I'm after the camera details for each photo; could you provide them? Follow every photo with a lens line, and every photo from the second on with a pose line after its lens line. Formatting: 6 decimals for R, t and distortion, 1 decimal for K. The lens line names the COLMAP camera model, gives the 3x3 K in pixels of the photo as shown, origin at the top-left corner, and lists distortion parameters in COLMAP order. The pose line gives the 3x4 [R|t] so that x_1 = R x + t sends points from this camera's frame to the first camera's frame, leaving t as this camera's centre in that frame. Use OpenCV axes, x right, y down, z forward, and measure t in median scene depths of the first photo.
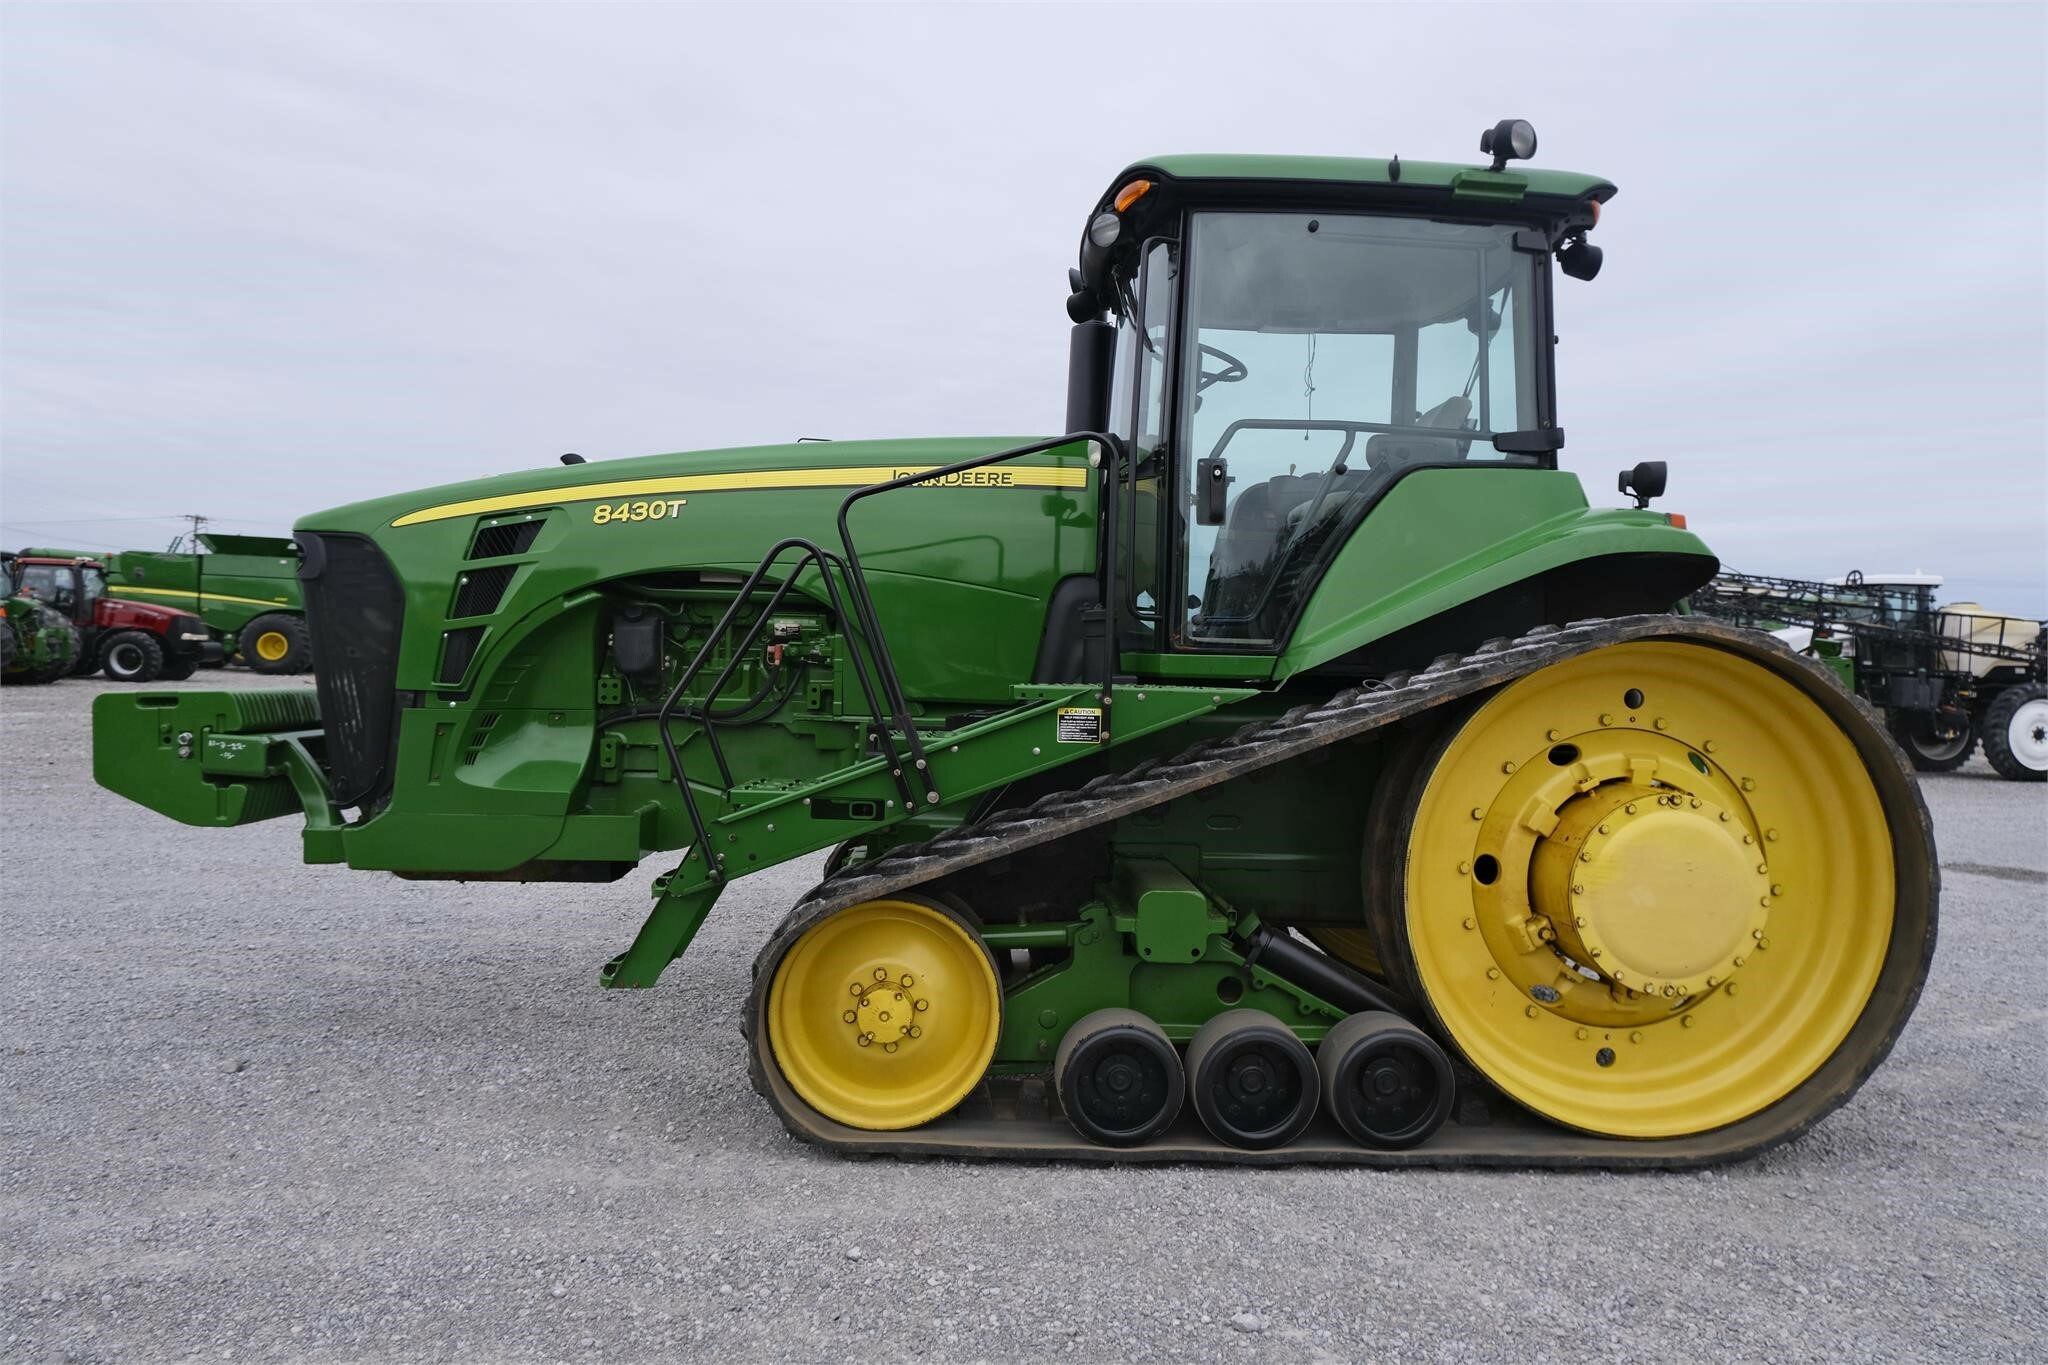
lens RADIAL K [[1311.3, 0, 1030.1], [0, 1311.3, 681.3], [0, 0, 1]] dist [0.000519, -0.002422]
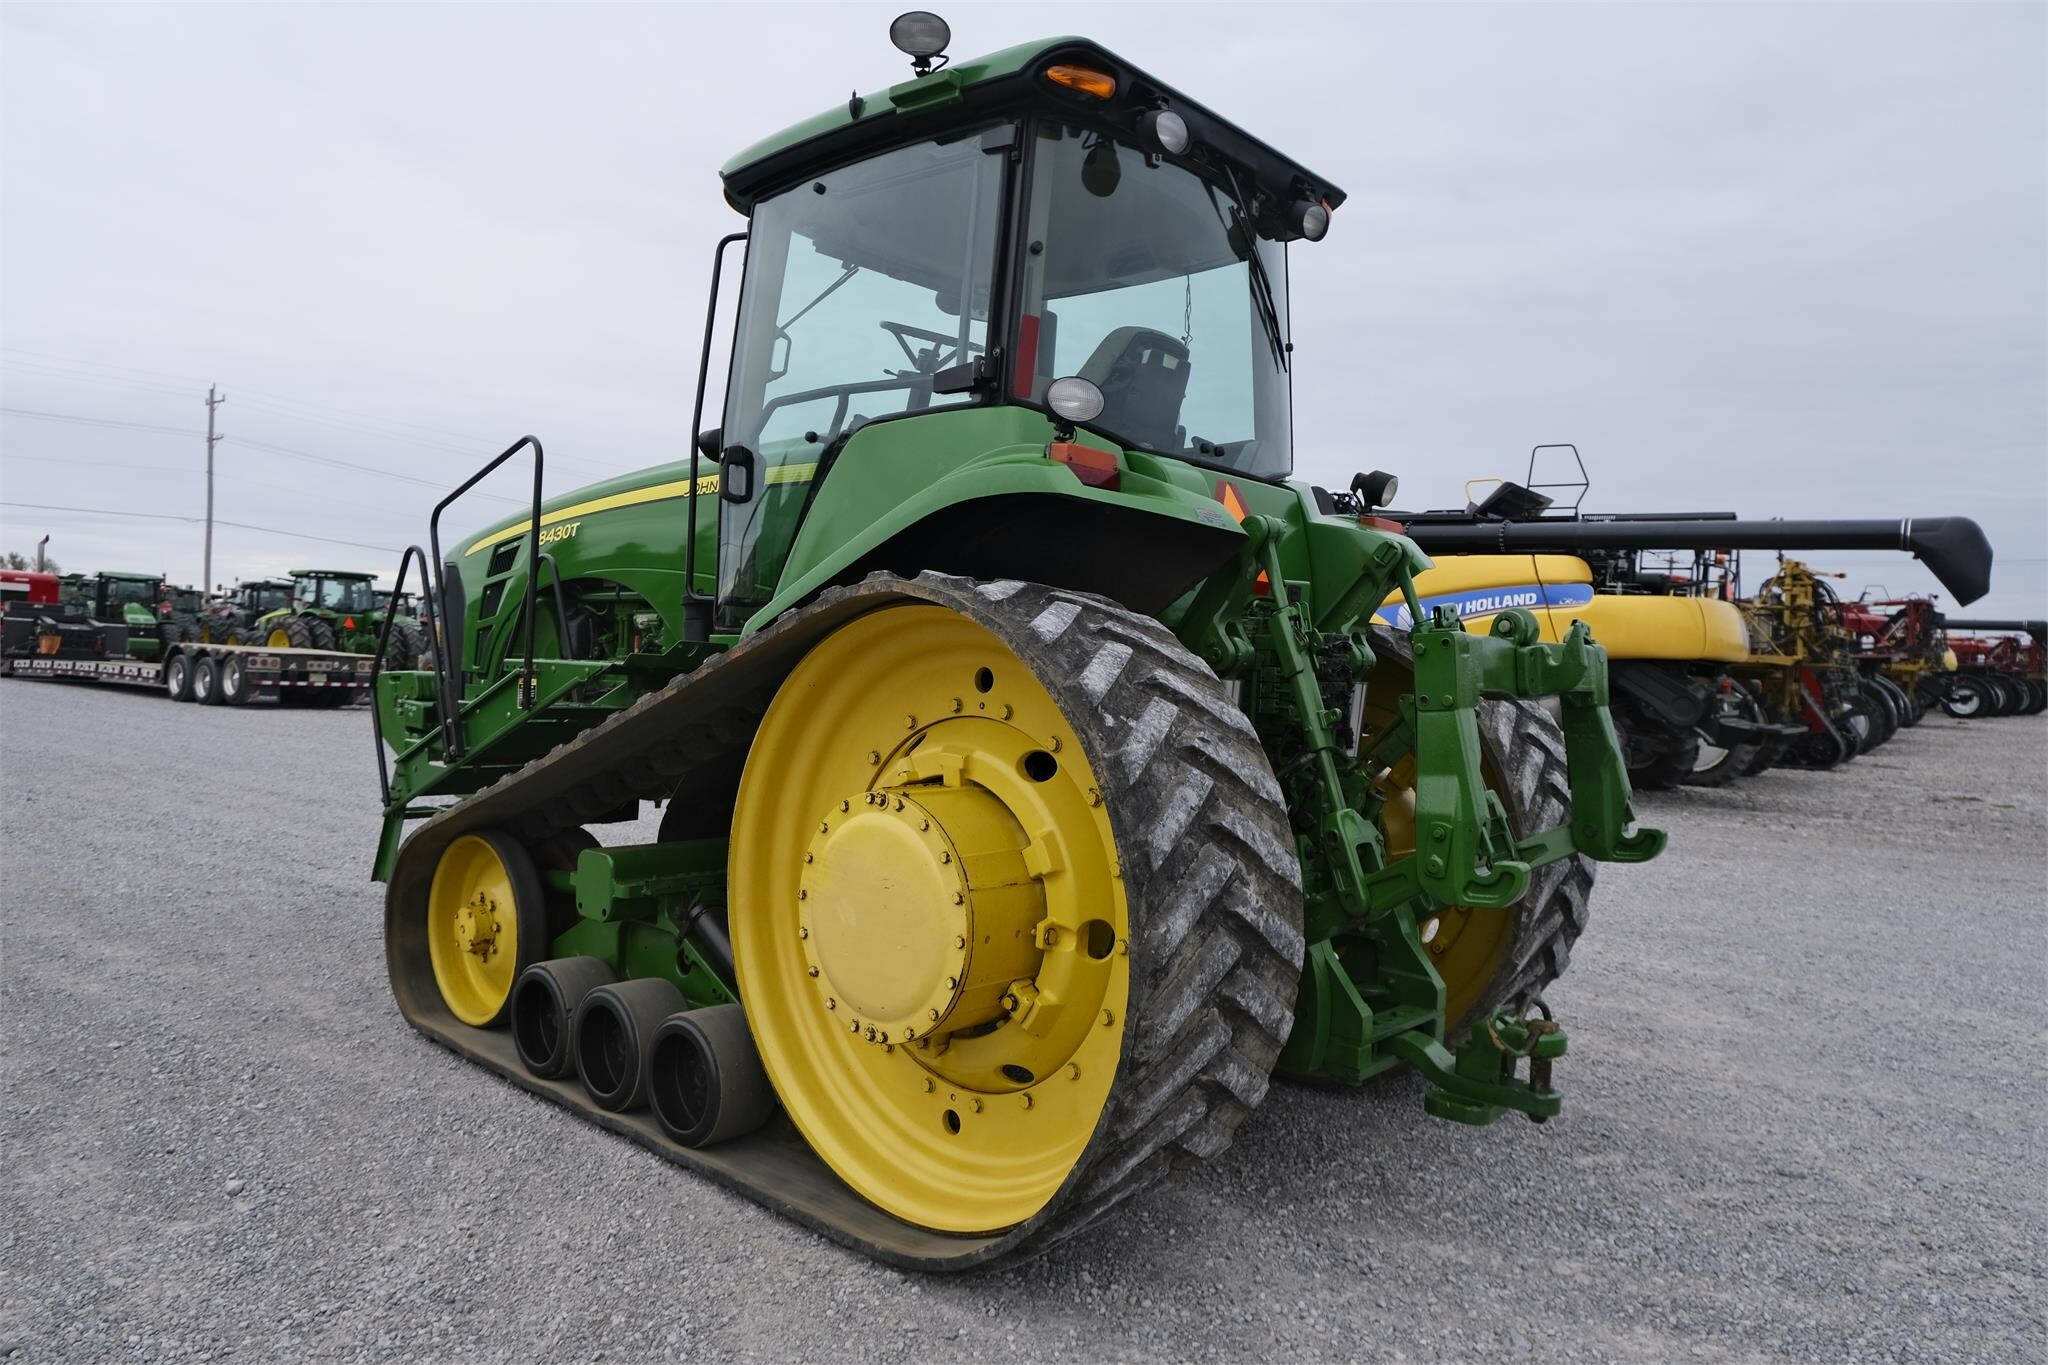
lens RADIAL K [[1311.3, 0, 1046.0], [0, 1311.3, 688.9], [0, 0, 1]] dist [0.000519, -0.002422]
pose [[0.720720, 0.012477, -0.693114, 1.075475], [-0.030499, 0.999441, -0.013723, 0.029583], [0.692555, 0.031030, 0.720697, 0.463486]]
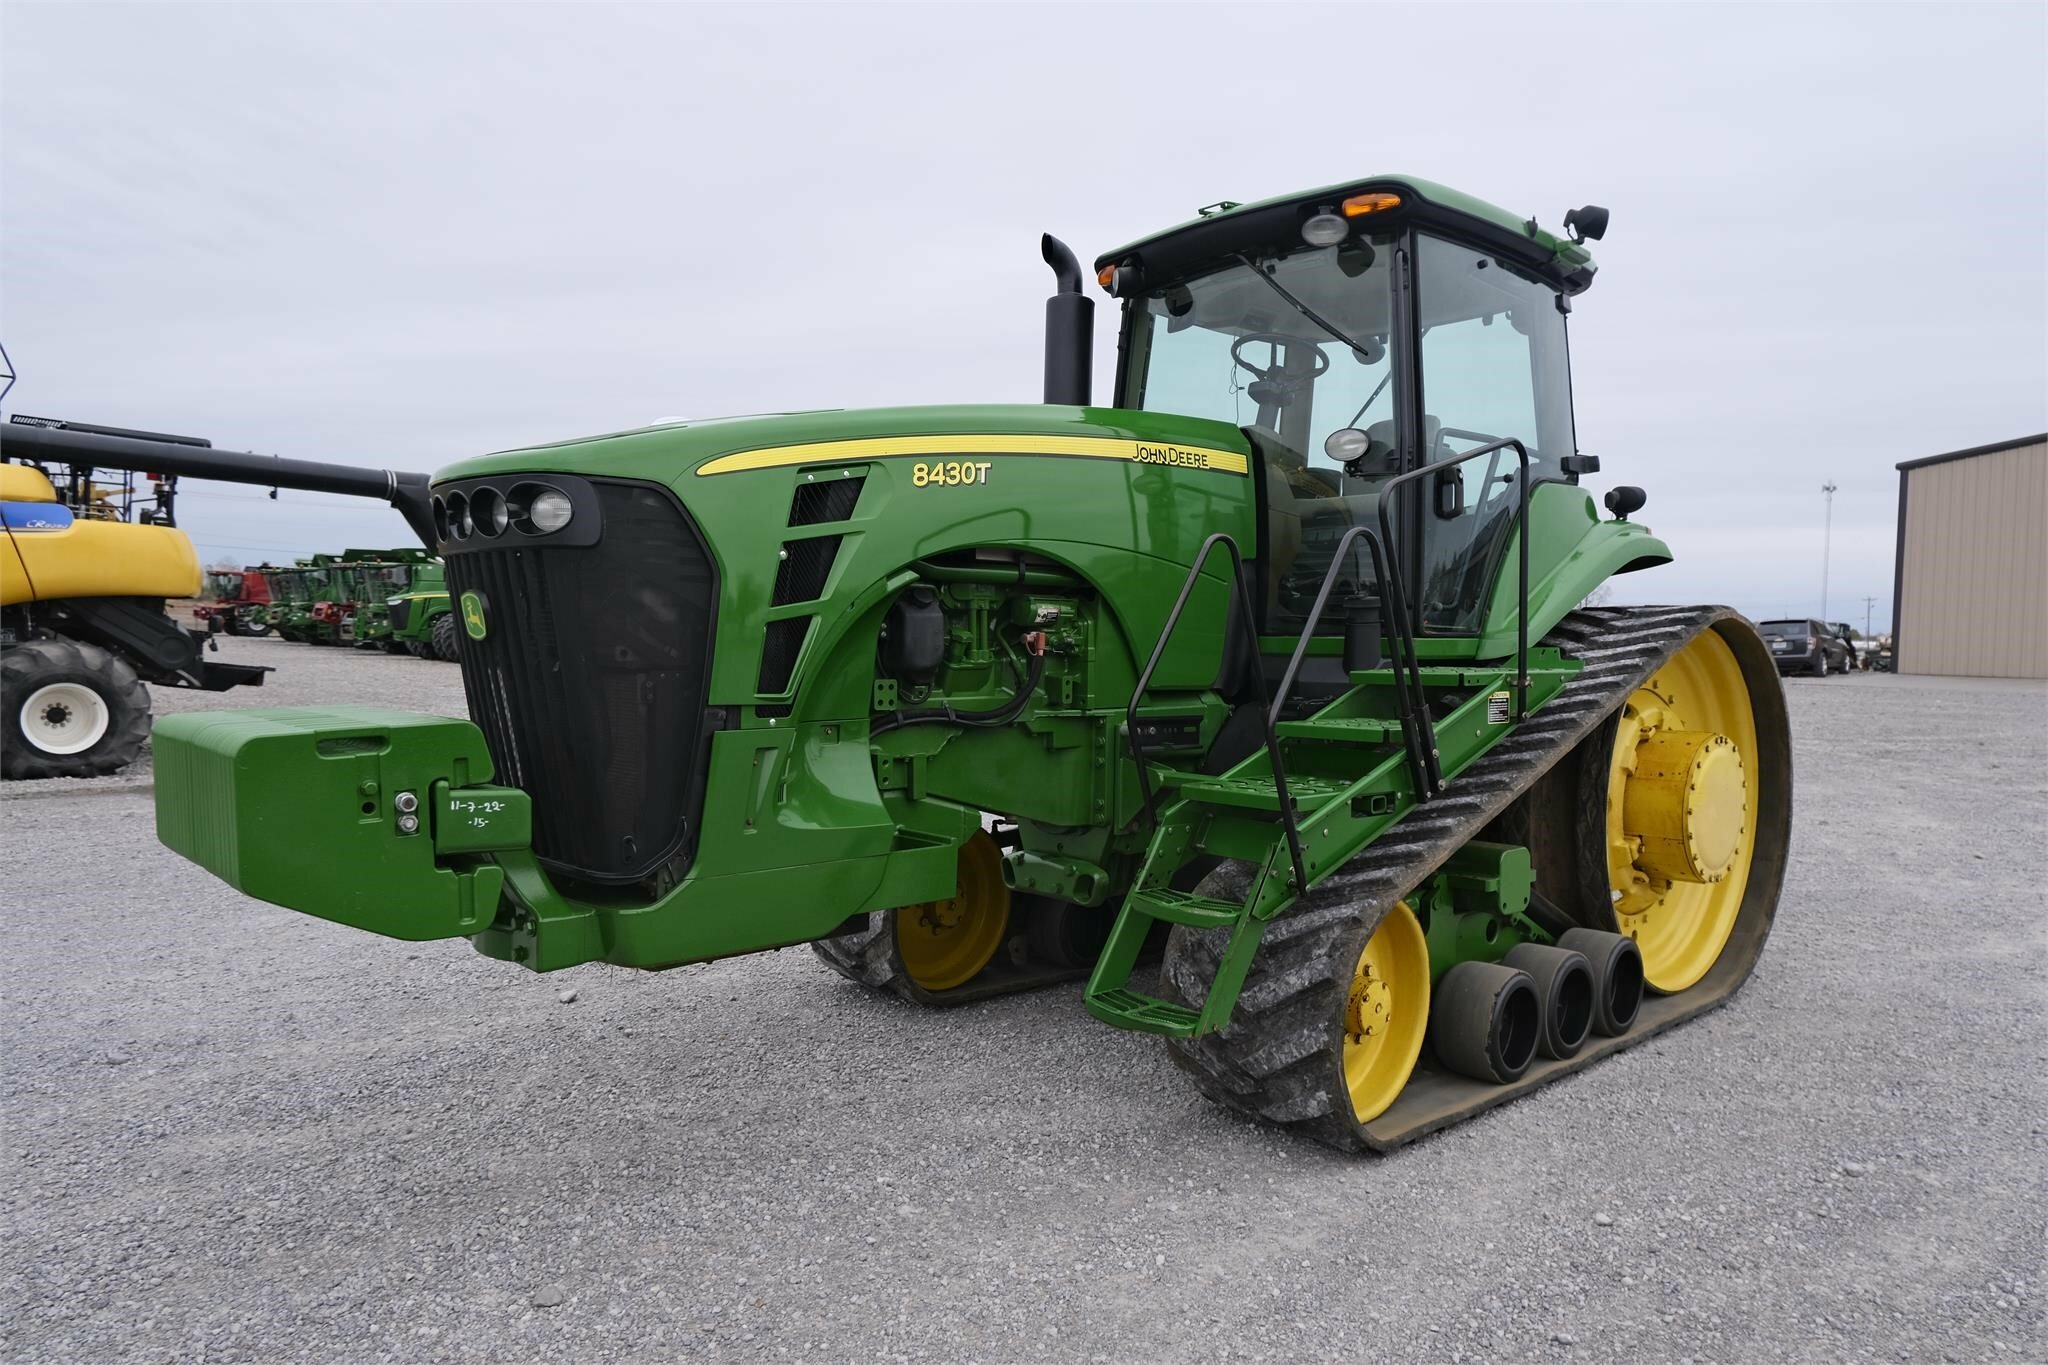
lens RADIAL K [[1311.3, 0, 1019.4], [0, 1311.3, 683.2], [0, 0, 1]] dist [0.000519, -0.002422]
pose [[0.774892, -0.039136, 0.630881, -0.897924], [0.019266, 0.999080, 0.038312, -0.033370], [-0.631800, -0.017533, 0.774933, 0.383076]]
